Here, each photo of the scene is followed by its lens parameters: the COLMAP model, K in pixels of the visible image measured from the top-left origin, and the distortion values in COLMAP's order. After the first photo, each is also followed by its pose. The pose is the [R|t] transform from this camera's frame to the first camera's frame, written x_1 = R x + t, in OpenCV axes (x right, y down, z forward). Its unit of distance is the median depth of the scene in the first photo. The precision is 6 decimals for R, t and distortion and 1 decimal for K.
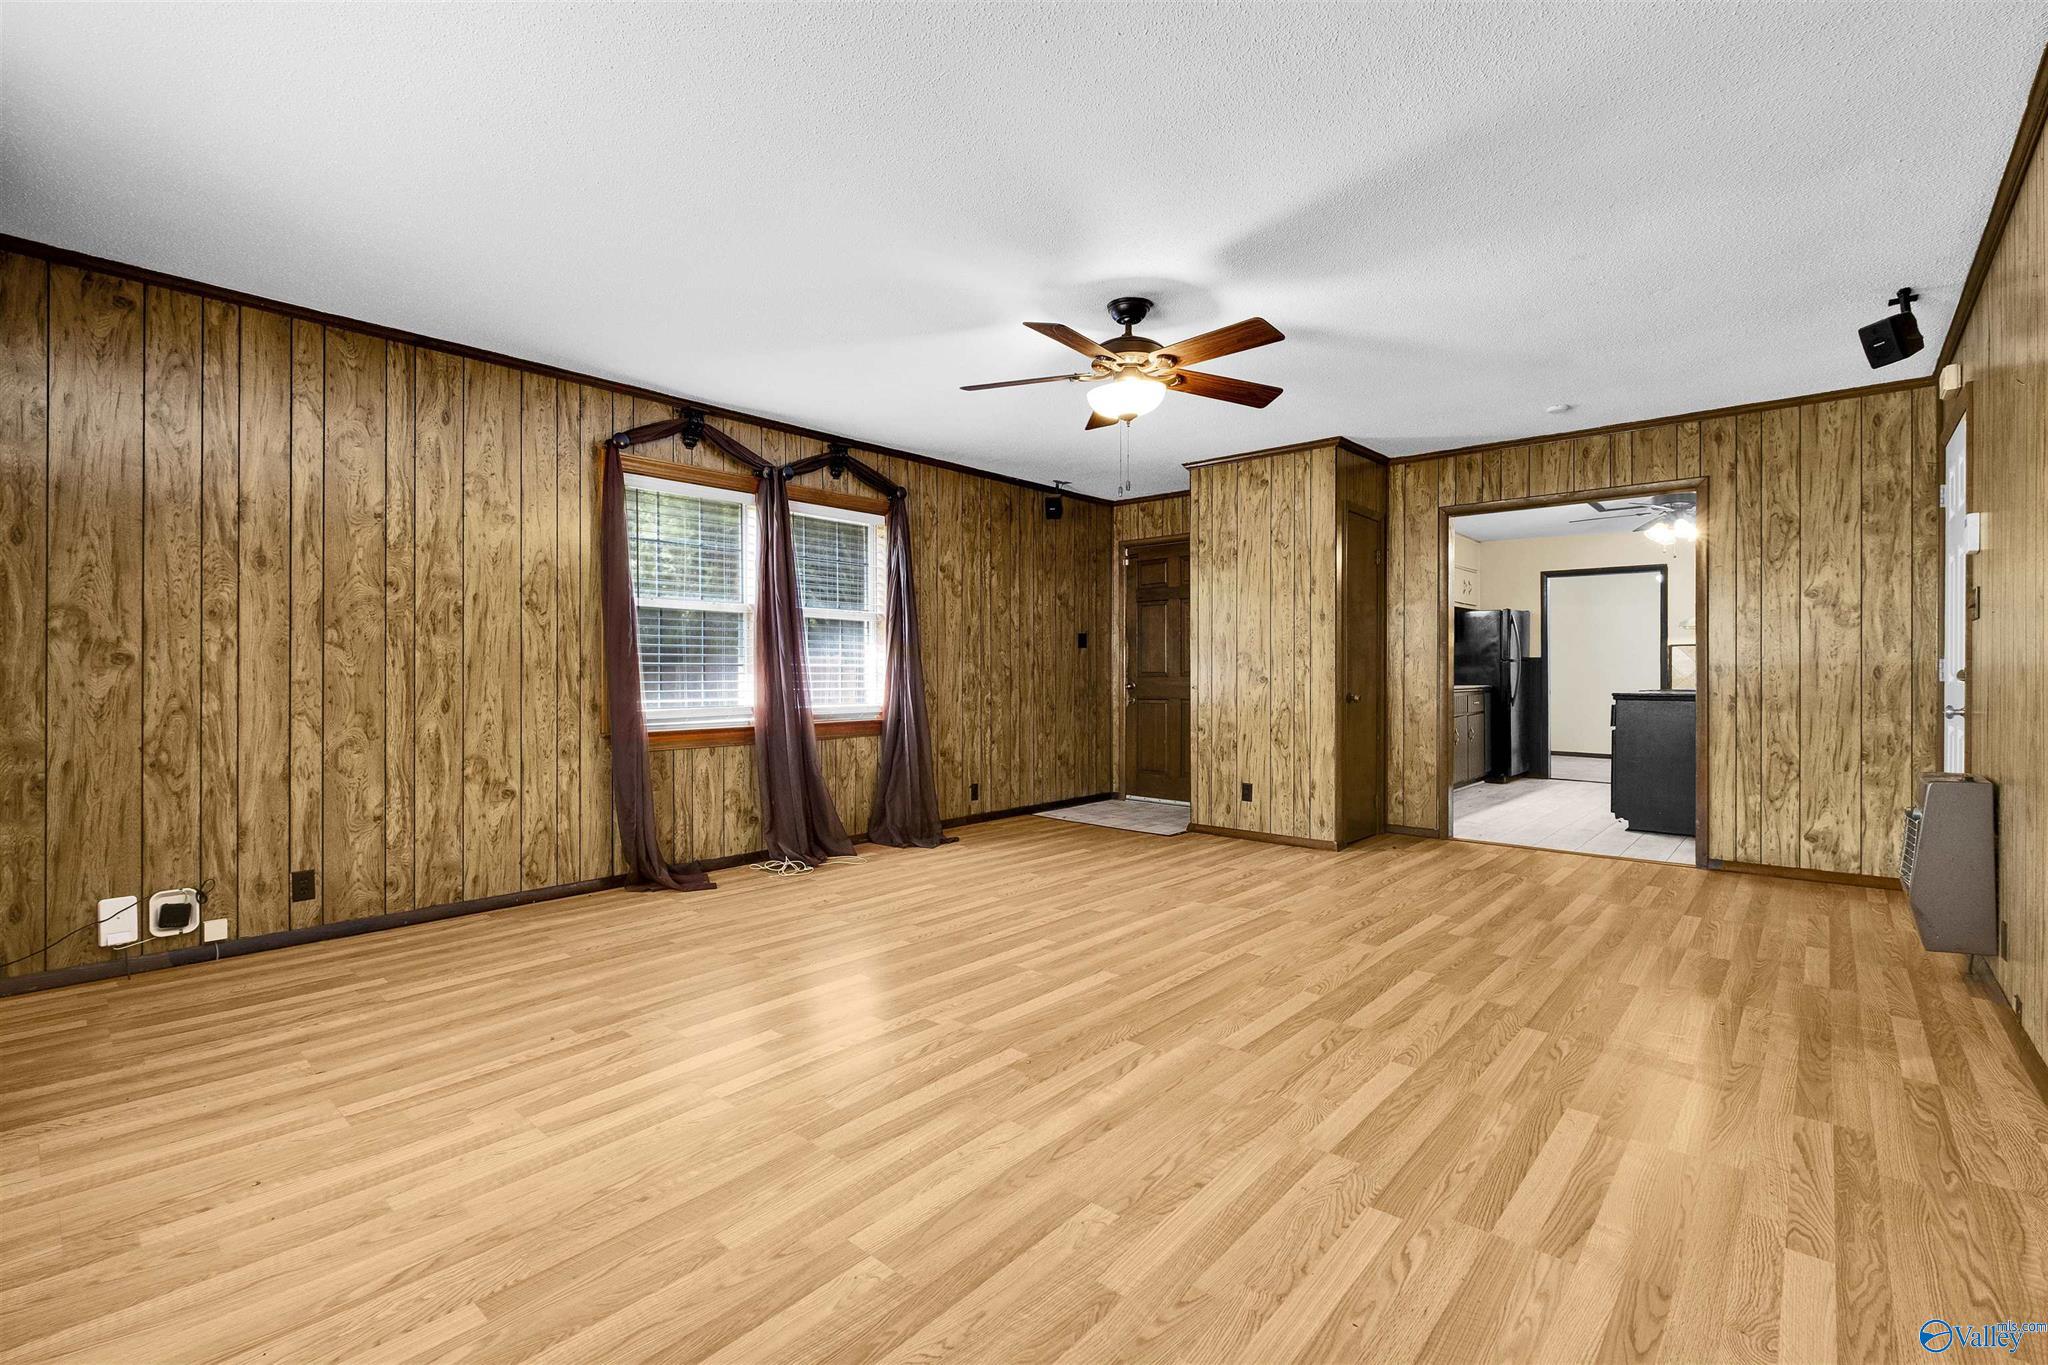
lens RADIAL K [[887.1, 0, 1024.0], [0, 887.1, 682.5], [0, 0, 1]] dist [0.001898, 0.000215]
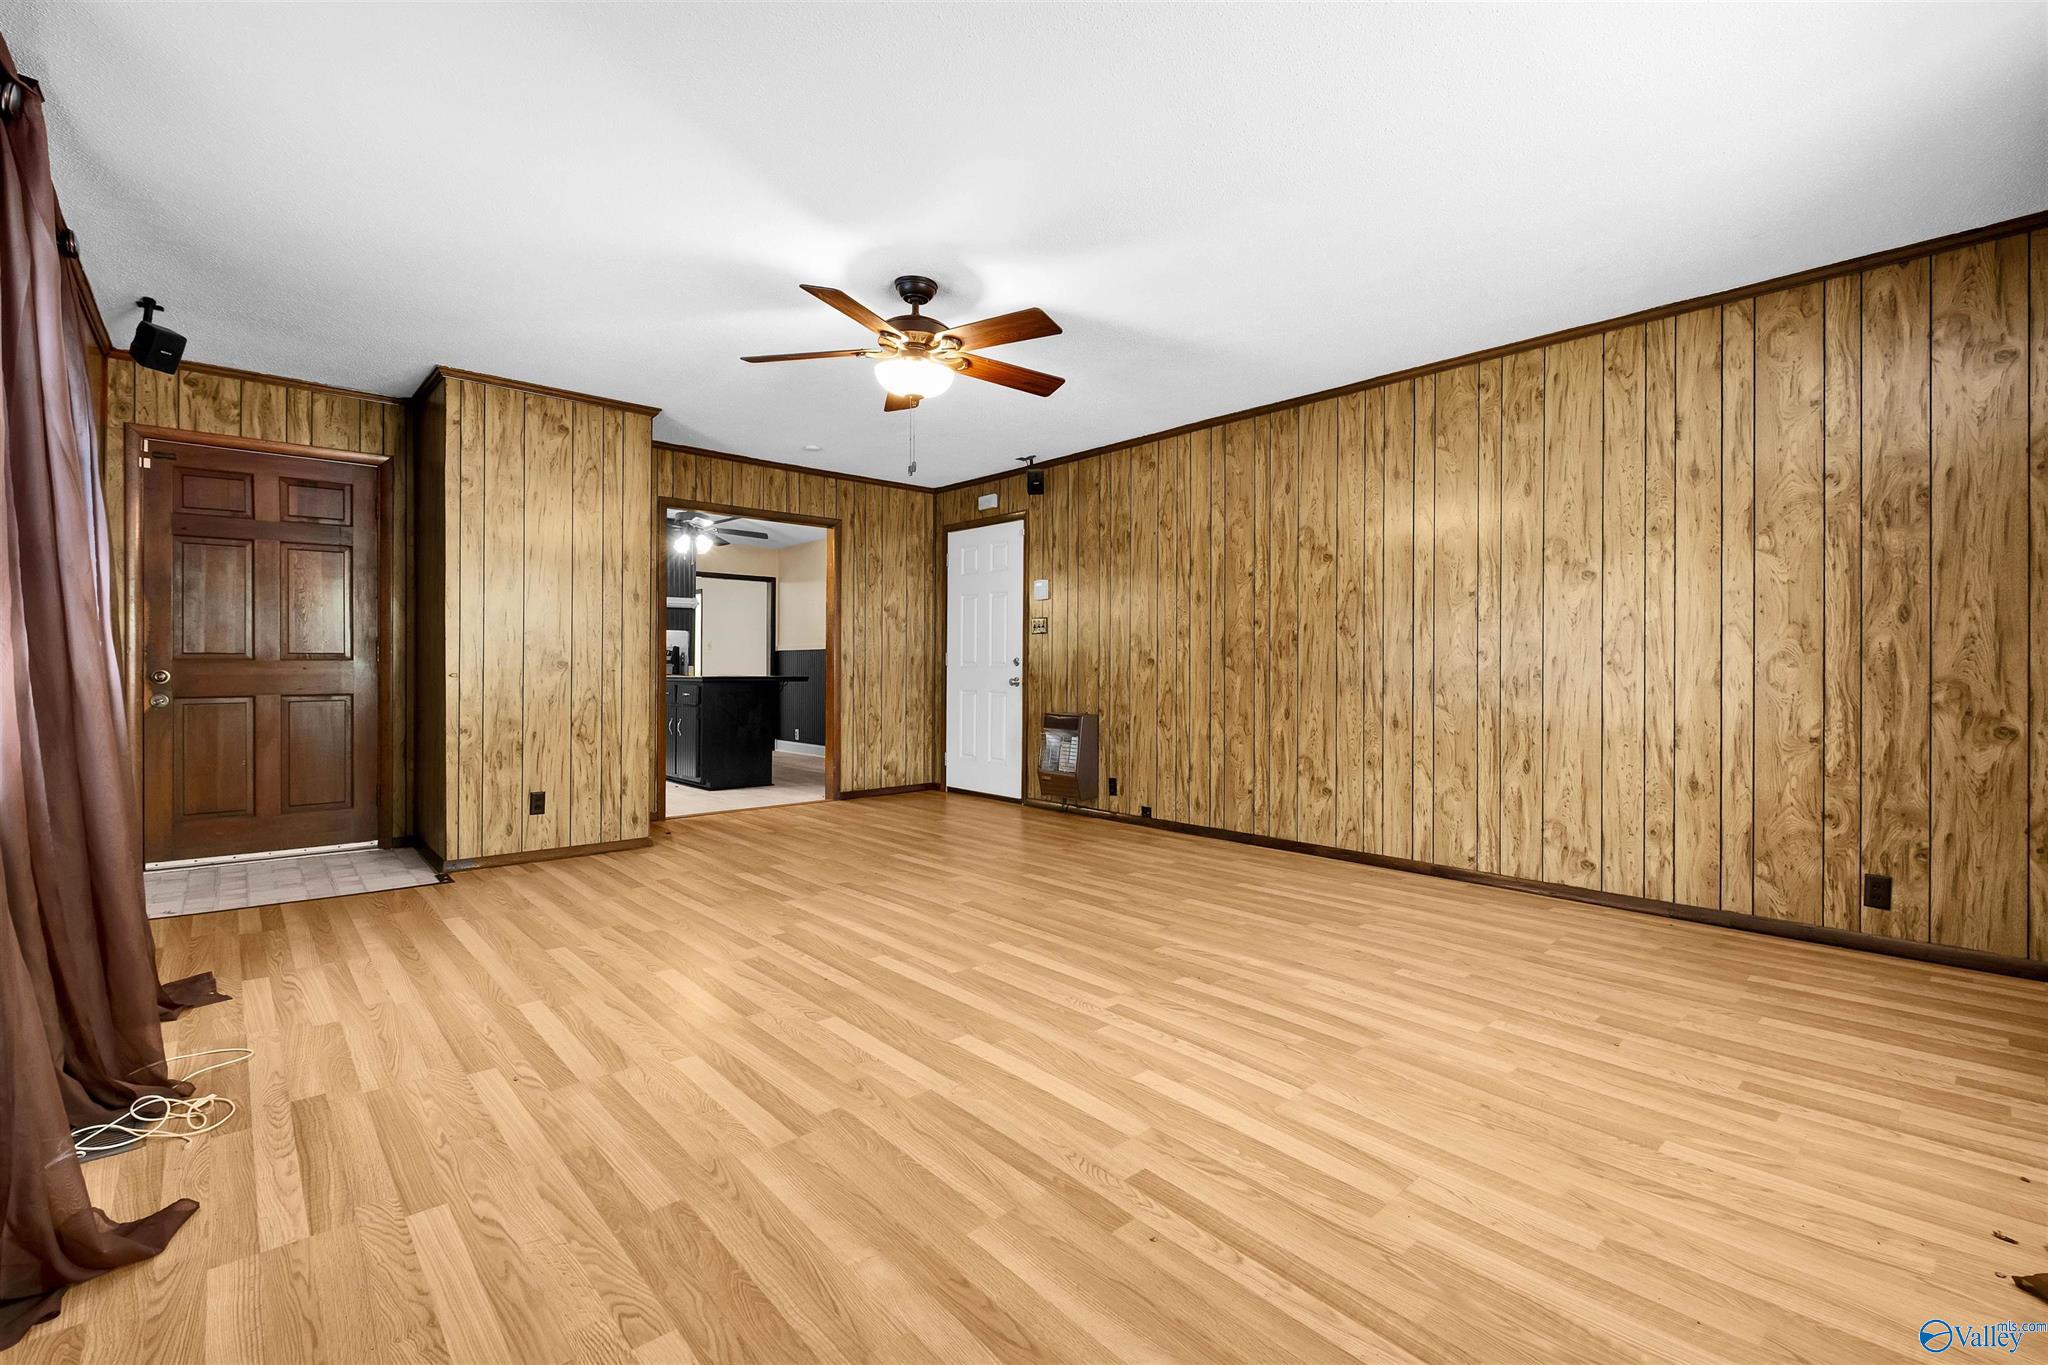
lens RADIAL K [[912.5, 0, 1026.9], [0, 912.5, 675.6], [0, 0, 1]] dist [0.008094, -0.000350]
pose [[0.115204, -0.011663, 0.993273, -0.881464], [0.004016, 0.999928, 0.011276, -0.001615], [-0.993334, 0.002690, 0.115243, 0.760400]]
